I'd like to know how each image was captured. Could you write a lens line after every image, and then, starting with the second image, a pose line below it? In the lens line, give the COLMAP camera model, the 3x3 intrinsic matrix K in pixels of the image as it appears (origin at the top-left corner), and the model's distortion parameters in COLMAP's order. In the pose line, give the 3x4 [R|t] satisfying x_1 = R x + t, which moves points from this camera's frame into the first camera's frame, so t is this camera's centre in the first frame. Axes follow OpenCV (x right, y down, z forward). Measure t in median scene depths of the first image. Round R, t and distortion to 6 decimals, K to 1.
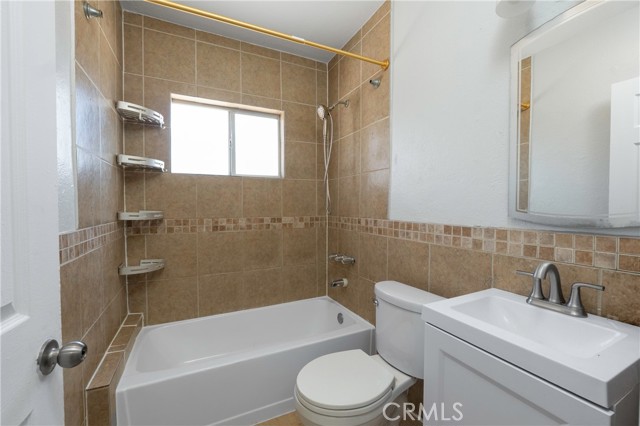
lens RADIAL K [[267.1, 0, 316.8], [0, 267.1, 213.8], [0, 0, 1]] dist [-0.006767, -0.001139]
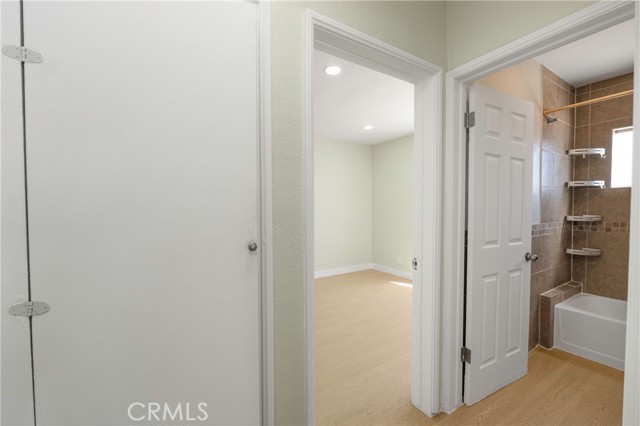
lens RADIAL K [[267.1, 0, 316.8], [0, 267.1, 215.0], [0, 0, 1]] dist [-0.006767, -0.001139]
pose [[0.106922, 0.026837, -0.993905, 0.666258], [-0.025791, 0.999374, 0.024210, -0.009210], [0.993933, 0.023045, 0.107548, -0.663734]]
